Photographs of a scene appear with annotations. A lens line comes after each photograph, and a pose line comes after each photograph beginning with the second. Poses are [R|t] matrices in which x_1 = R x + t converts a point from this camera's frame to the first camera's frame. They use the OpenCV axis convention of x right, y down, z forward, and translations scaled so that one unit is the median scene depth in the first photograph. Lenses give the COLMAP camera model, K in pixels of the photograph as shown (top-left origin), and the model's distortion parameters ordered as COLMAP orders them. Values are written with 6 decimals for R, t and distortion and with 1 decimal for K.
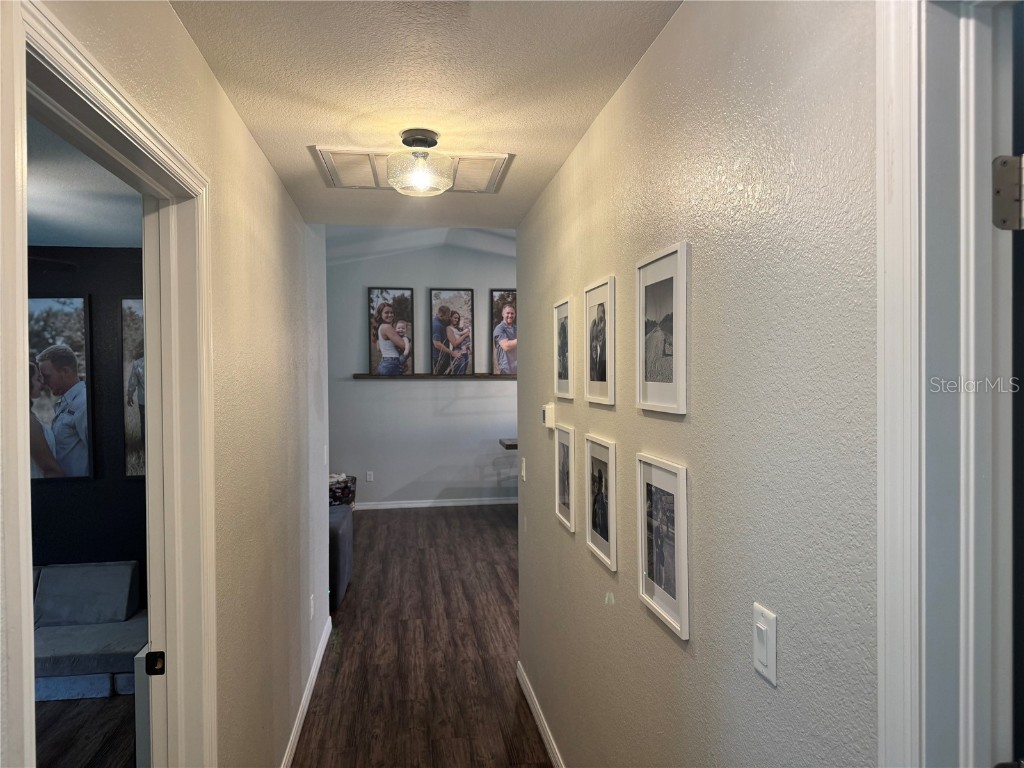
lens RADIAL K [[715.6, 0, 520.0], [0, 715.6, 384.7], [0, 0, 1]] dist [0.063831, -0.081405]
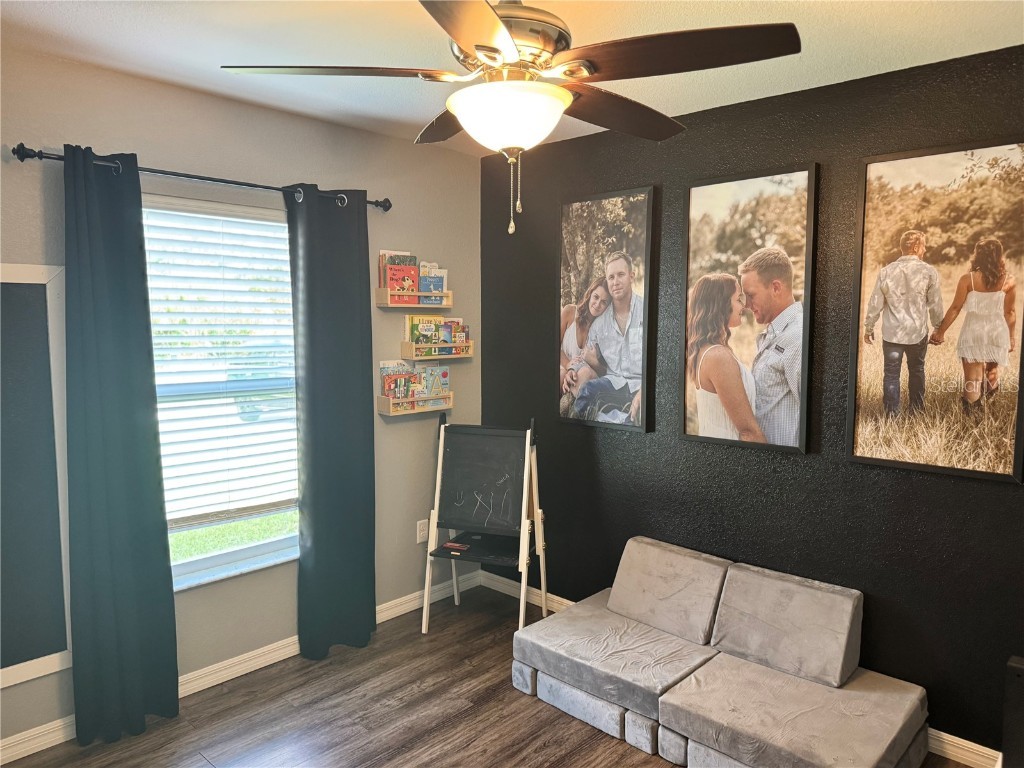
lens RADIAL K [[715.6, 0, 513.7], [0, 715.6, 393.6], [0, 0, 1]] dist [0.063831, -0.081405]
pose [[0.613592, 0.106958, -0.782346, -0.244582], [-0.010952, 0.991841, 0.127009, -0.002490], [0.789547, -0.069363, 0.609757, 0.396739]]
